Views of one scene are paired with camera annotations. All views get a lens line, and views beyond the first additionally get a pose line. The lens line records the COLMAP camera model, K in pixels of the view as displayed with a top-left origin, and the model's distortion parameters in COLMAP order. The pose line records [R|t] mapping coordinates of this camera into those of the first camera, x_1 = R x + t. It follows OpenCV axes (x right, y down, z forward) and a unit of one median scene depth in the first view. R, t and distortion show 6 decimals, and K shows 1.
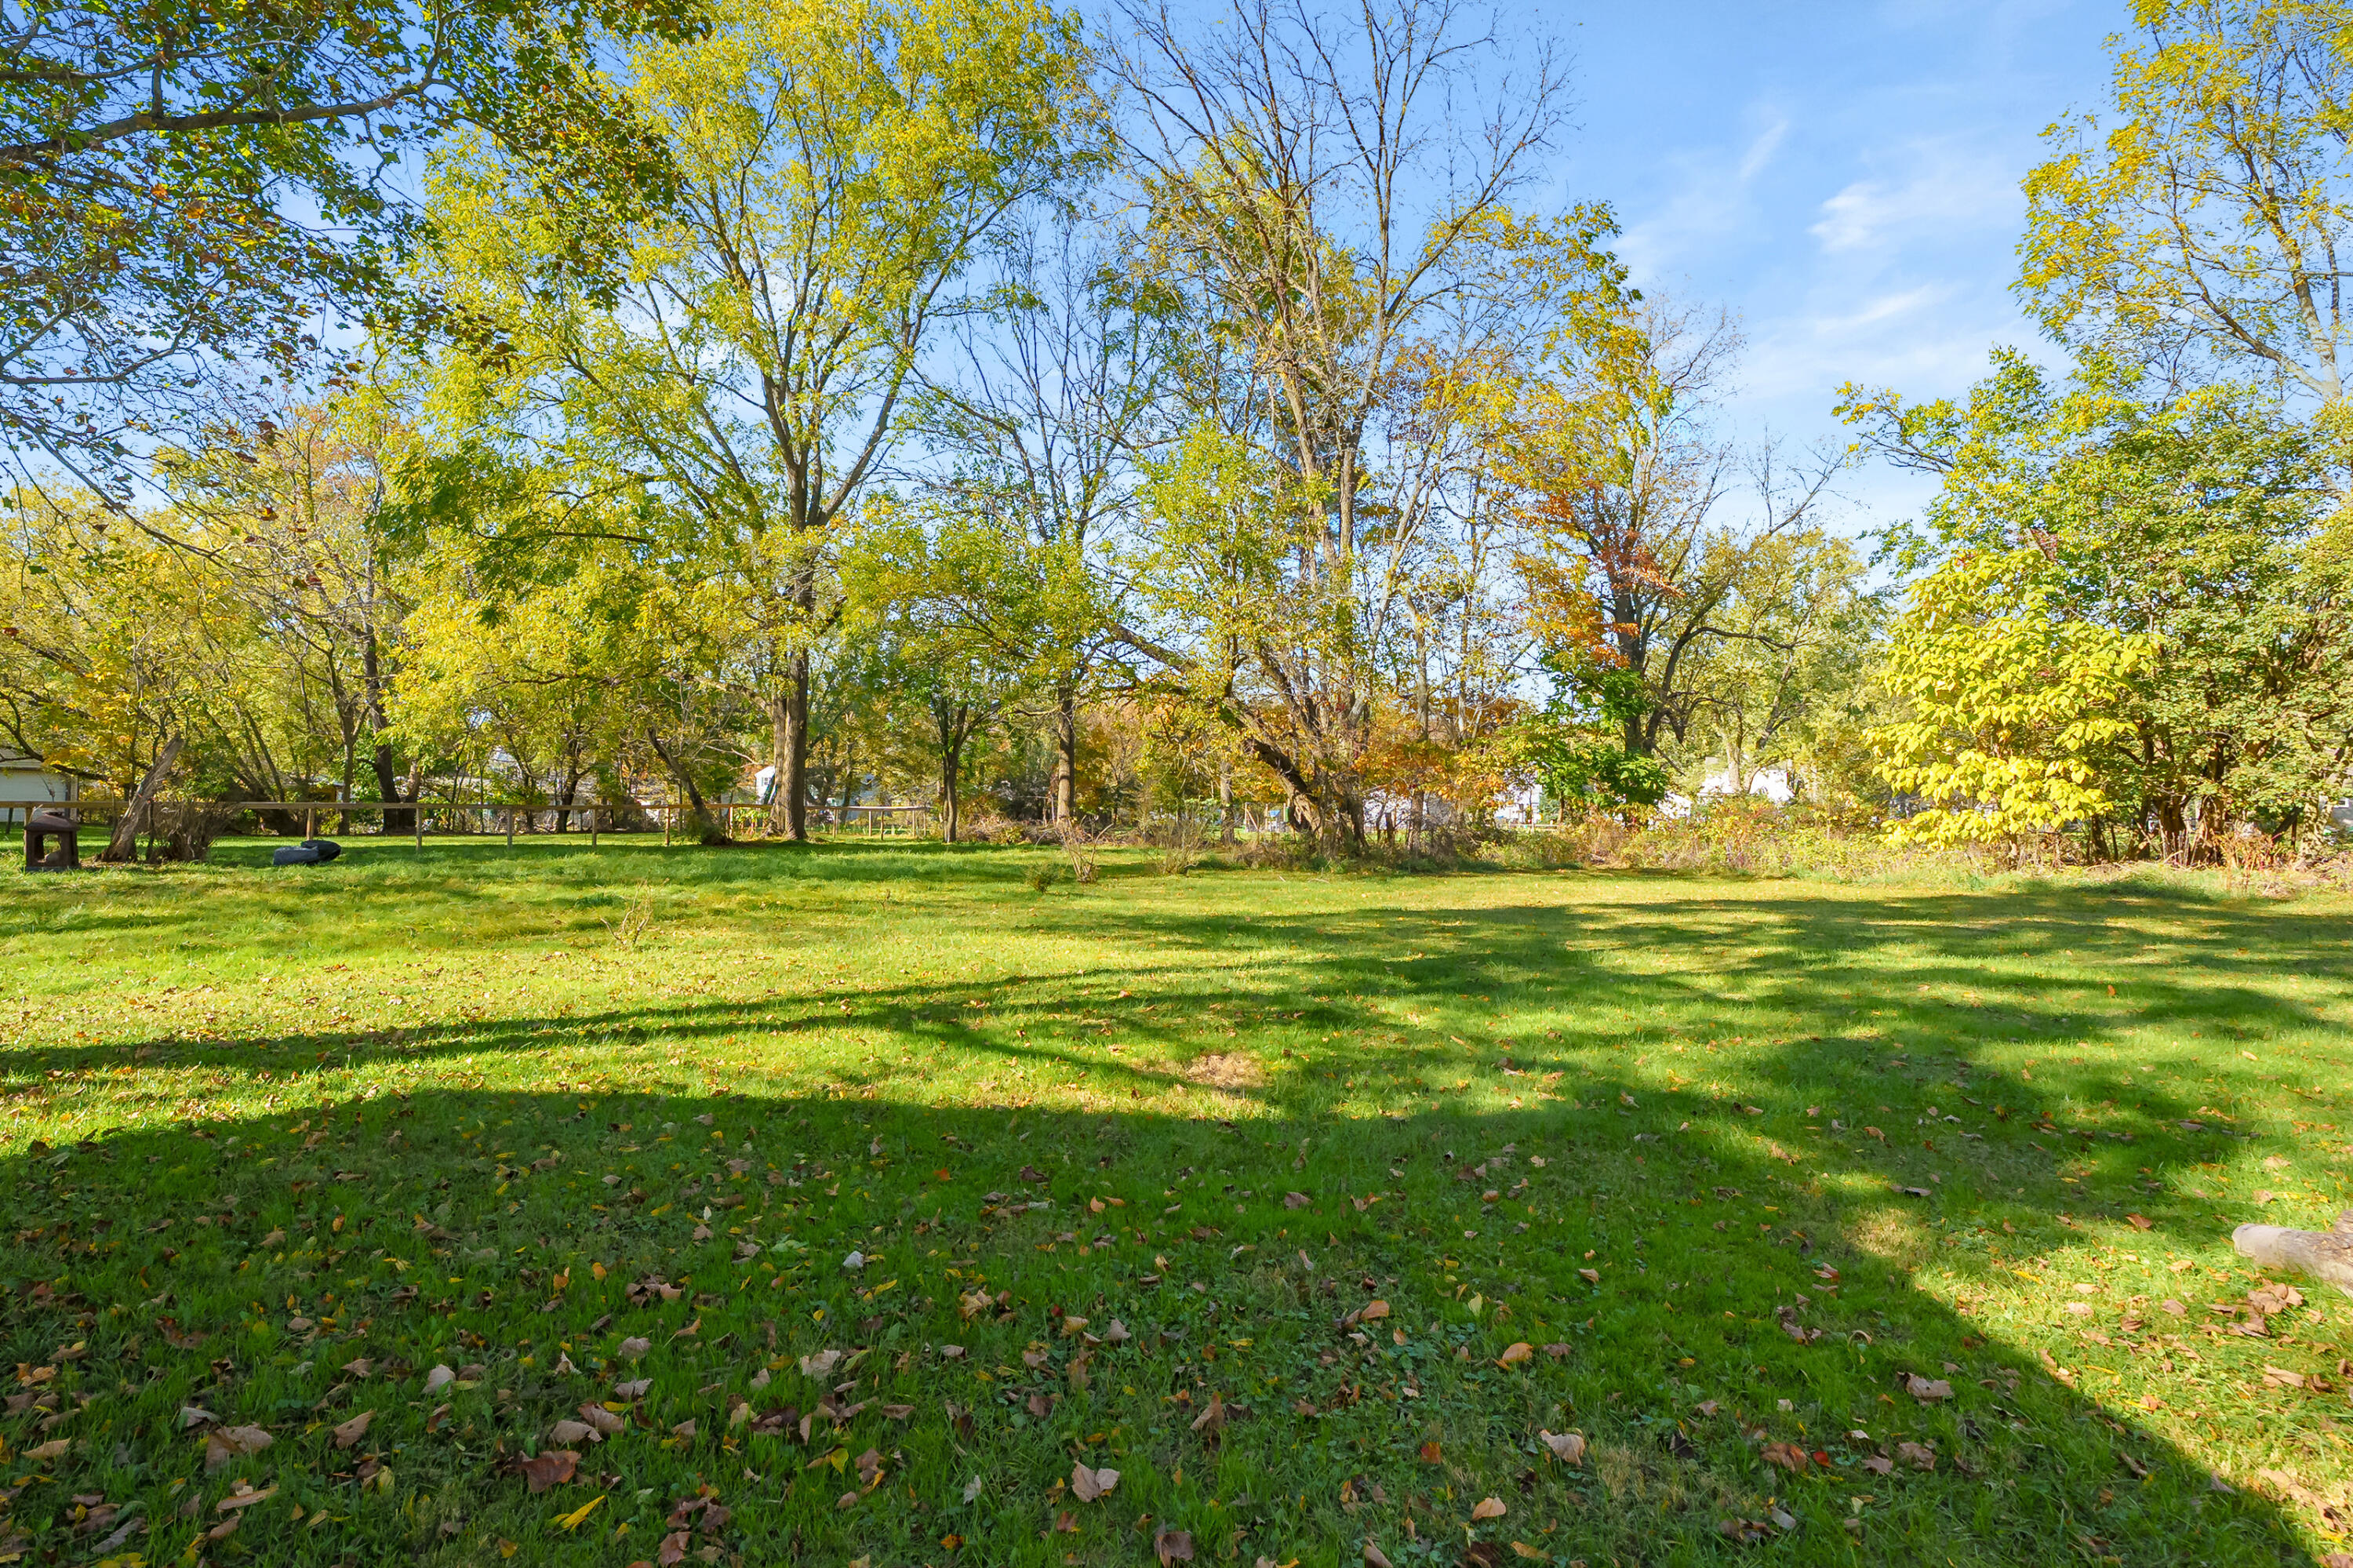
lens RADIAL K [[1074.9, 0, 1171.1], [0, 1074.9, 772.7], [0, 0, 1]] dist [-0.001663, 0.001398]
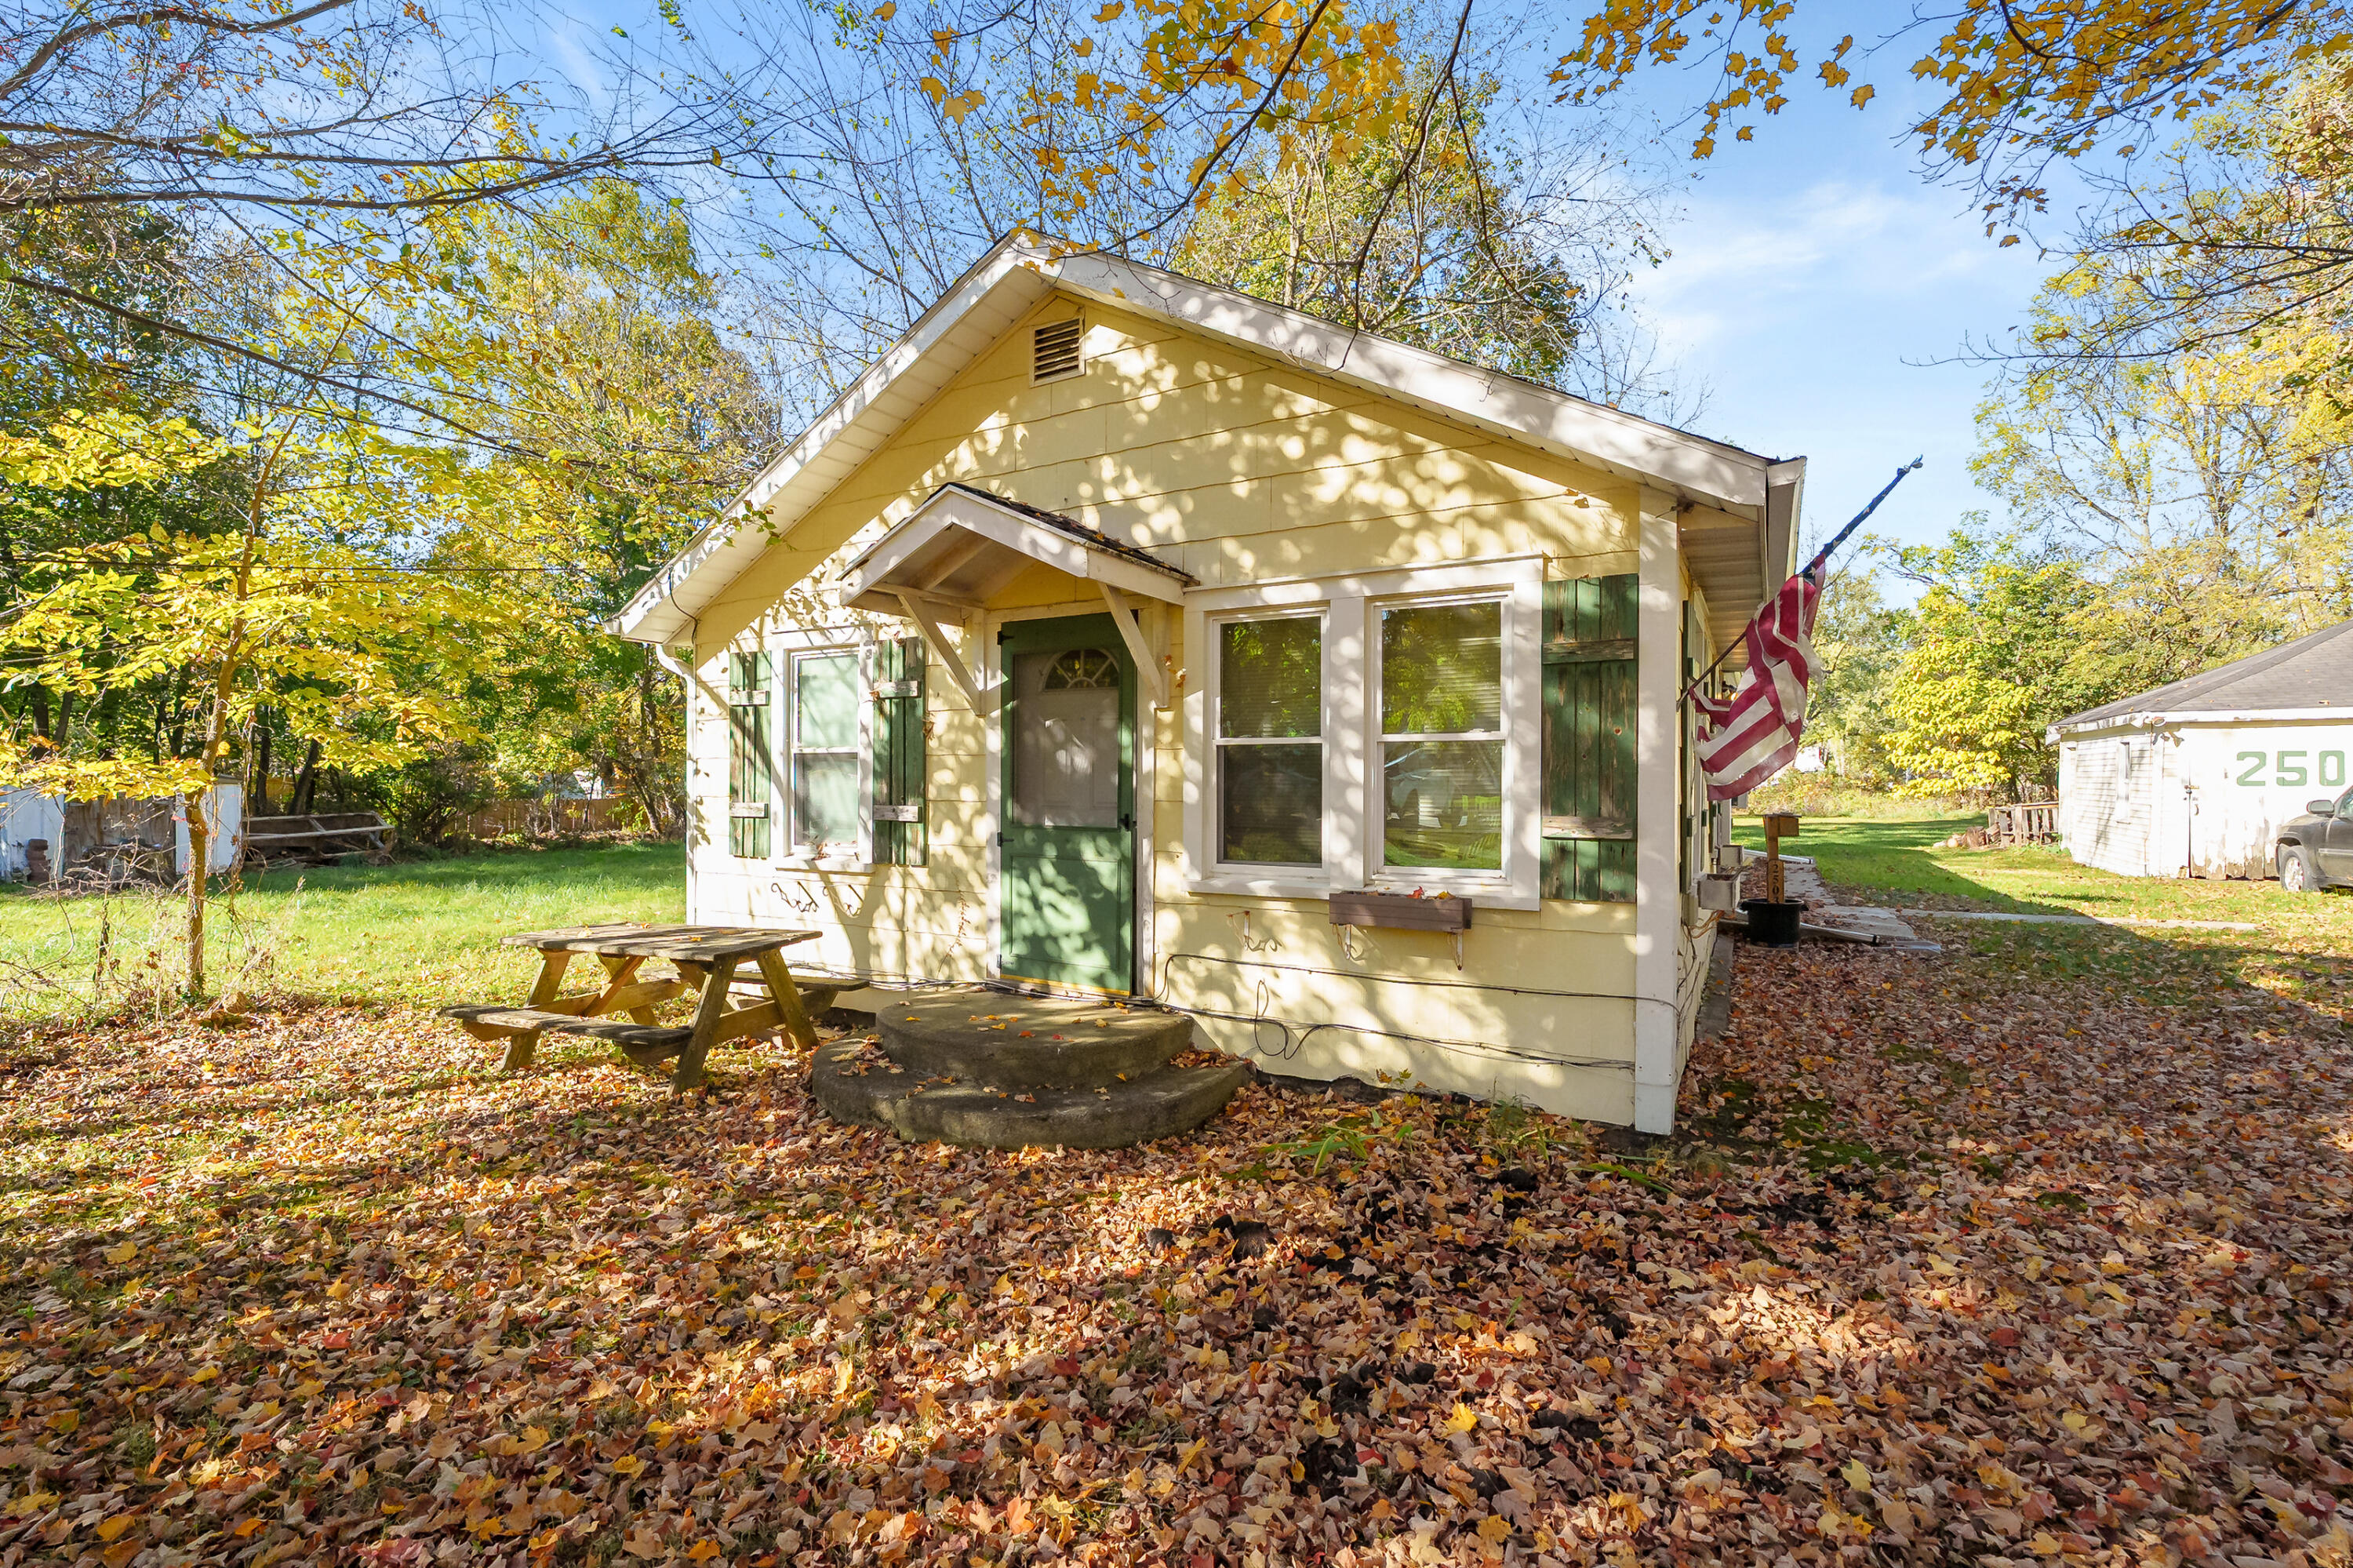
lens RADIAL K [[1074.9, 0, 1171.1], [0, 1074.9, 772.7], [0, 0, 1]] dist [-0.001663, 0.001398]
pose [[0.999889, -0.009583, -0.011443, -0.601597], [0.009836, 0.999705, 0.022226, -0.031087], [0.011226, -0.022337, 0.999687, -0.934681]]
